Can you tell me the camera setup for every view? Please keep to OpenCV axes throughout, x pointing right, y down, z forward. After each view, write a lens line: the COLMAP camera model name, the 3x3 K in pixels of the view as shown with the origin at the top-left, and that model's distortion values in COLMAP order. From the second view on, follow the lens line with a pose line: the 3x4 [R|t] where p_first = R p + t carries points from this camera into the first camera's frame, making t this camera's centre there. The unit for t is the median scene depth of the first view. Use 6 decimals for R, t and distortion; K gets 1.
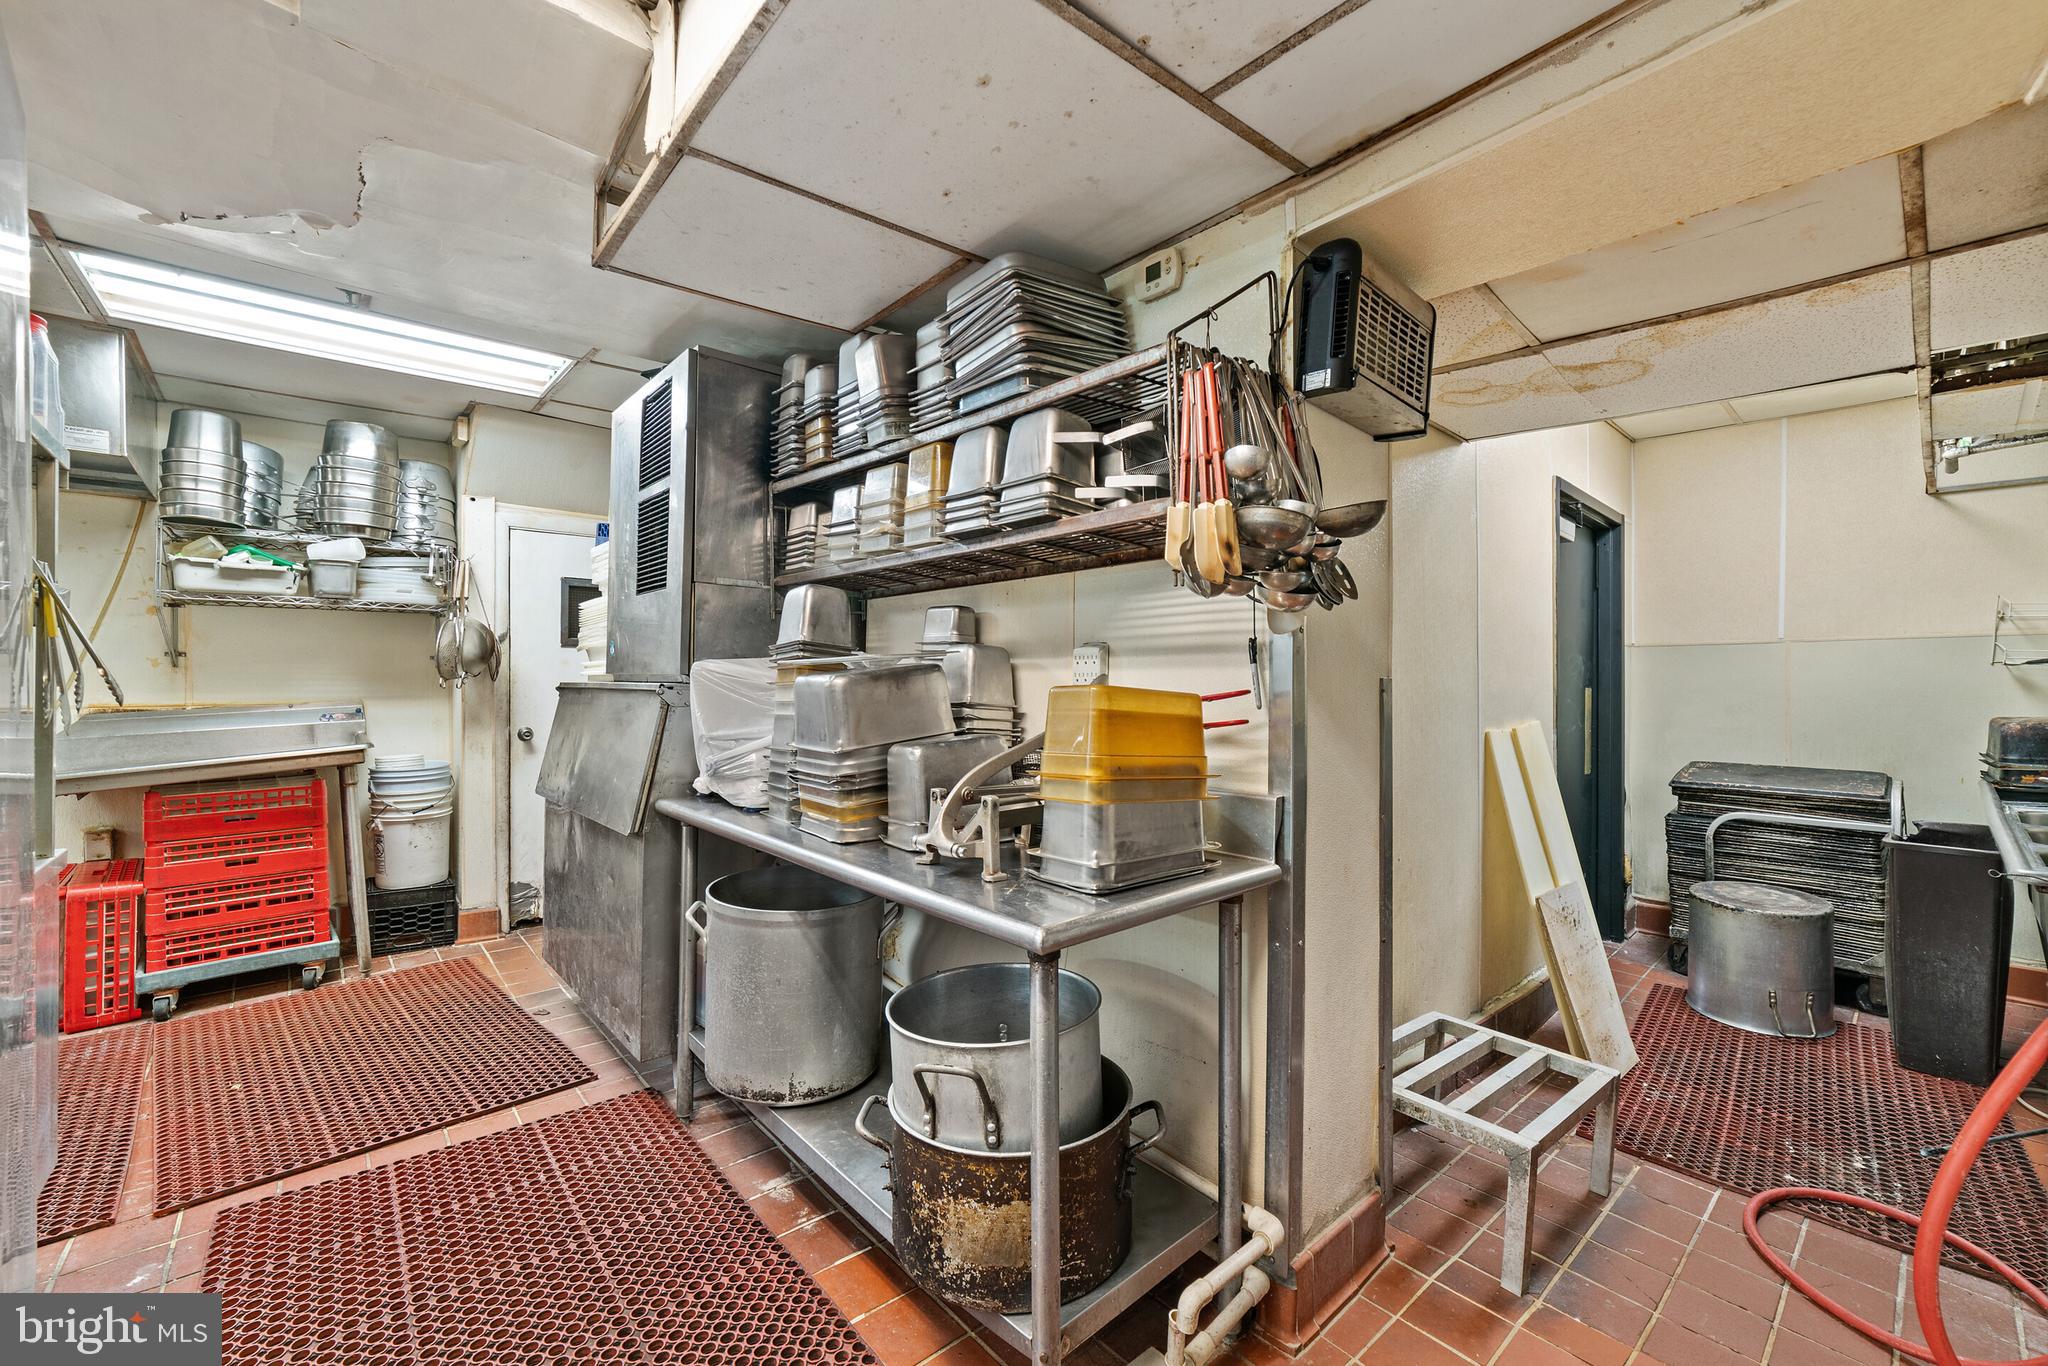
lens RADIAL K [[837.2, 0, 1022.5], [0, 837.2, 675.2], [0, 0, 1]] dist [-0.001630, -0.000274]
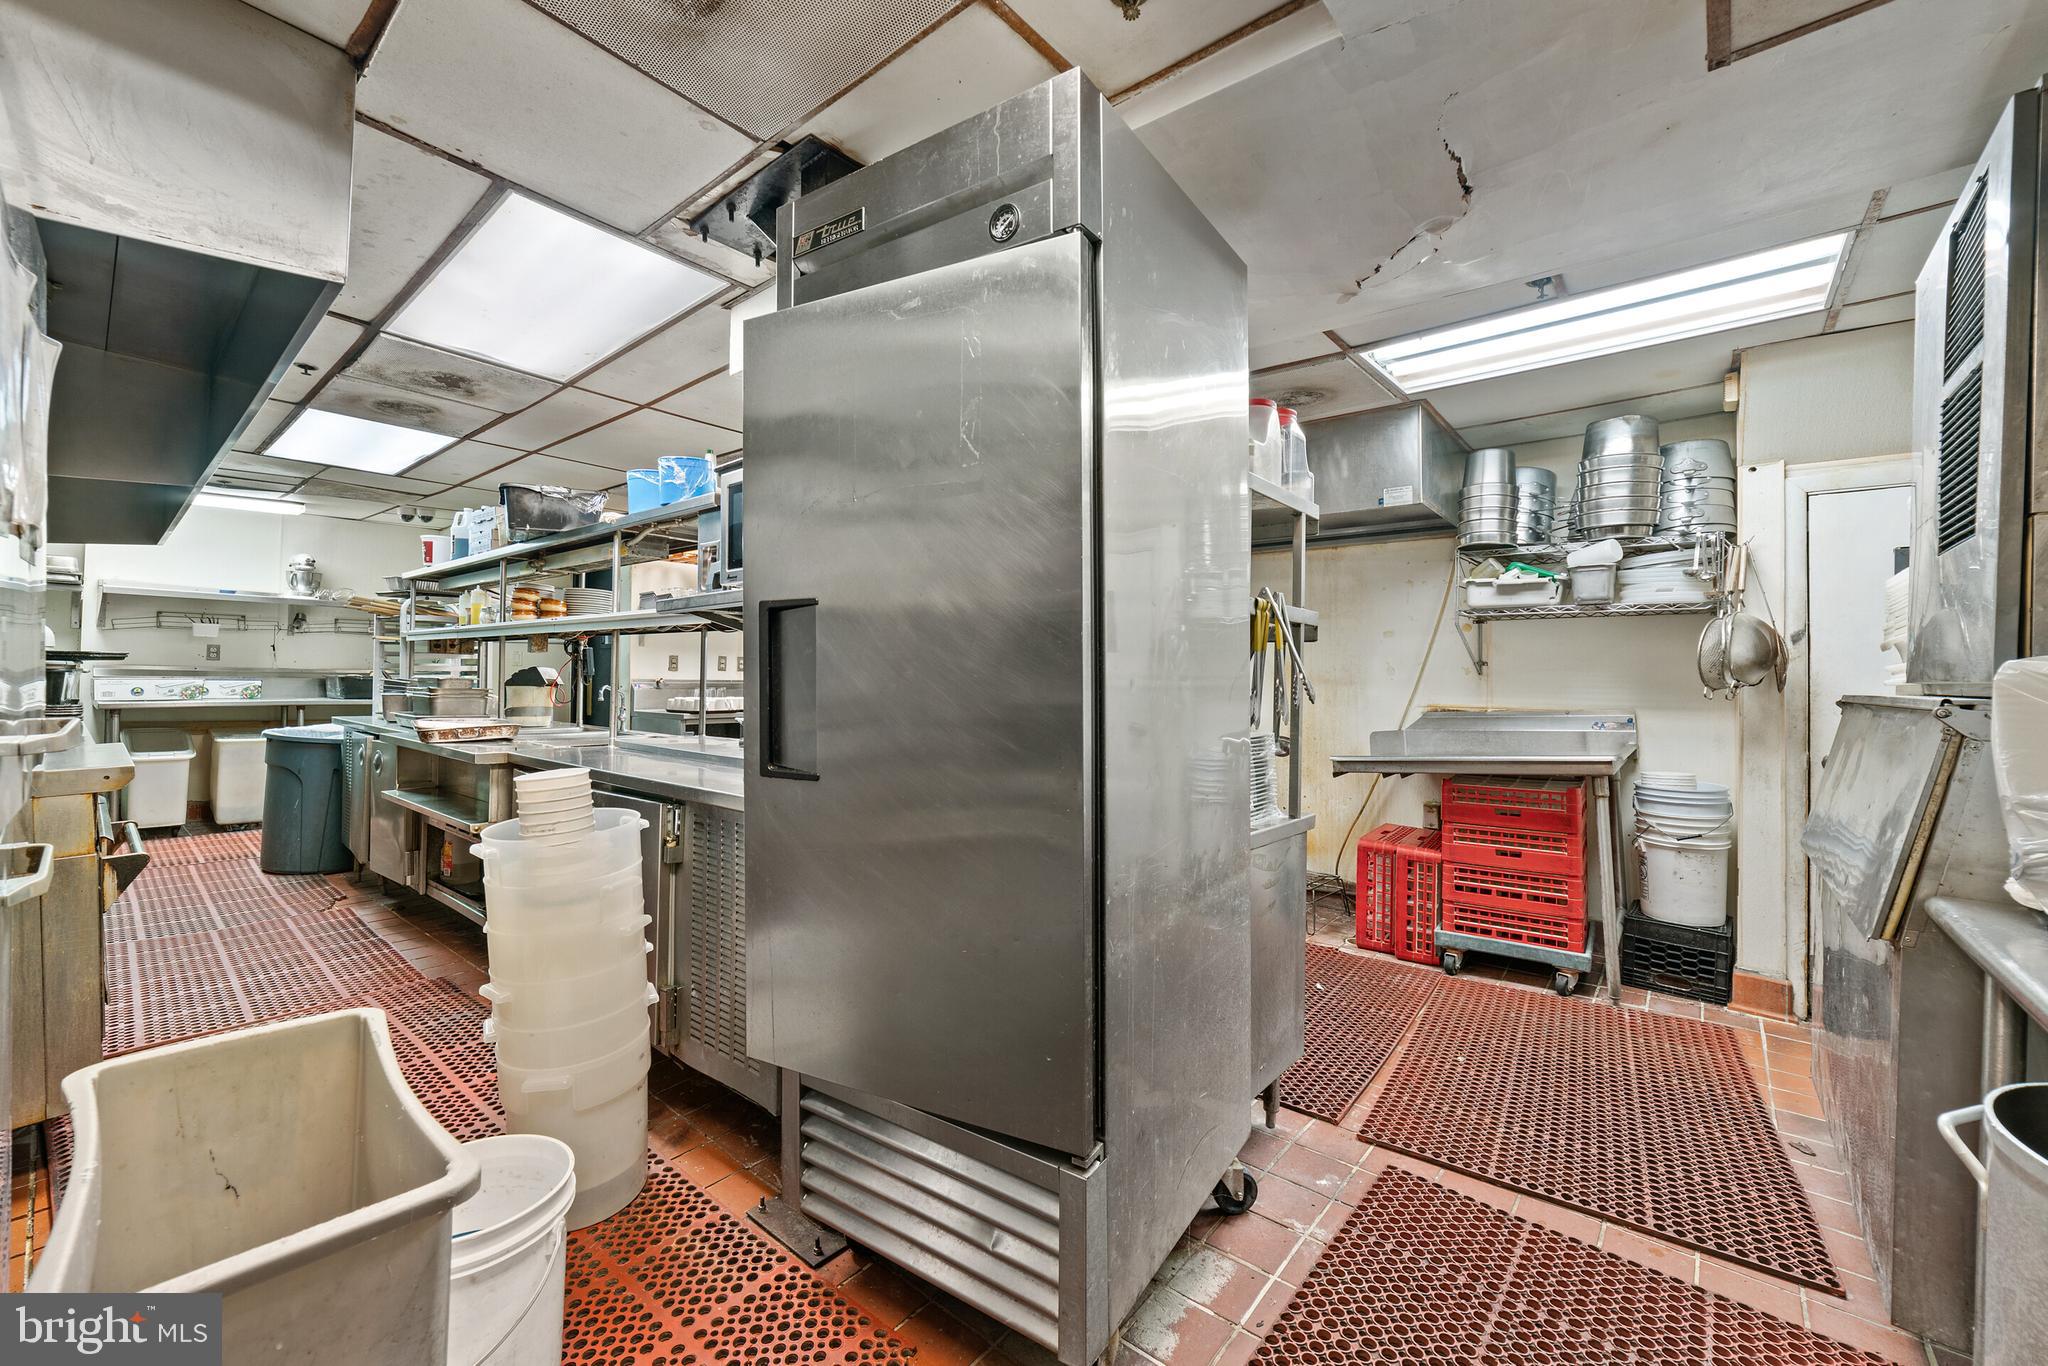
lens RADIAL K [[829.0, 0, 1023.8], [0, 829.0, 669.7], [0, 0, 1]] dist [-0.000995, 0.001821]
pose [[0.165530, -0.007654, -0.986175, 0.025123], [-0.010976, 0.999894, -0.009603, 0.001207], [0.986144, 0.012413, 0.165428, 0.182916]]
